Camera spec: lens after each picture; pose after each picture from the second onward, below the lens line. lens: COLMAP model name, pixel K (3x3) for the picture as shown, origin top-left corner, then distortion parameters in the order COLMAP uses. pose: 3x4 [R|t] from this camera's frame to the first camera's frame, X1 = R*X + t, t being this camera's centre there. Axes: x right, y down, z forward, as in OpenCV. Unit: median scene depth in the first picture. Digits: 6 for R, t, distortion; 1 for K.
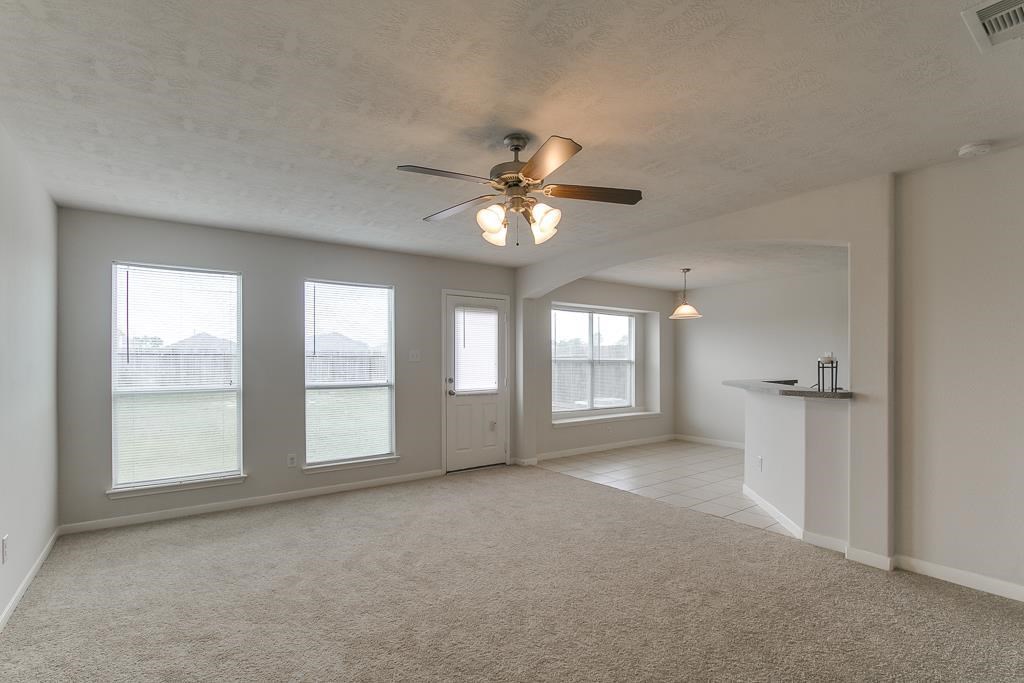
lens RADIAL K [[466.3, 0, 499.2], [0, 466.3, 361.5], [0, 0, 1]] dist [-0.015562, 0.000018]
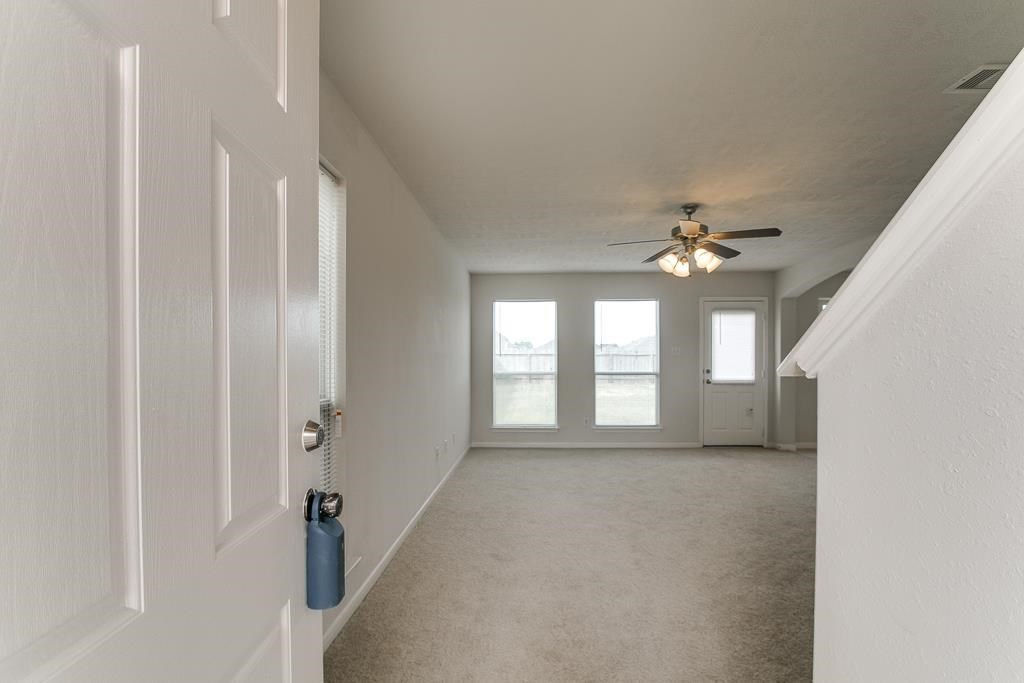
lens RADIAL K [[474.0, 0, 515.6], [0, 474.0, 370.6], [0, 0, 1]] dist [-0.016673, 0.000255]
pose [[0.782808, 0.012470, -0.622138, 0.271715], [-0.001093, 0.999825, 0.018666, 0.016288], [0.622262, -0.013932, 0.782685, -0.282662]]
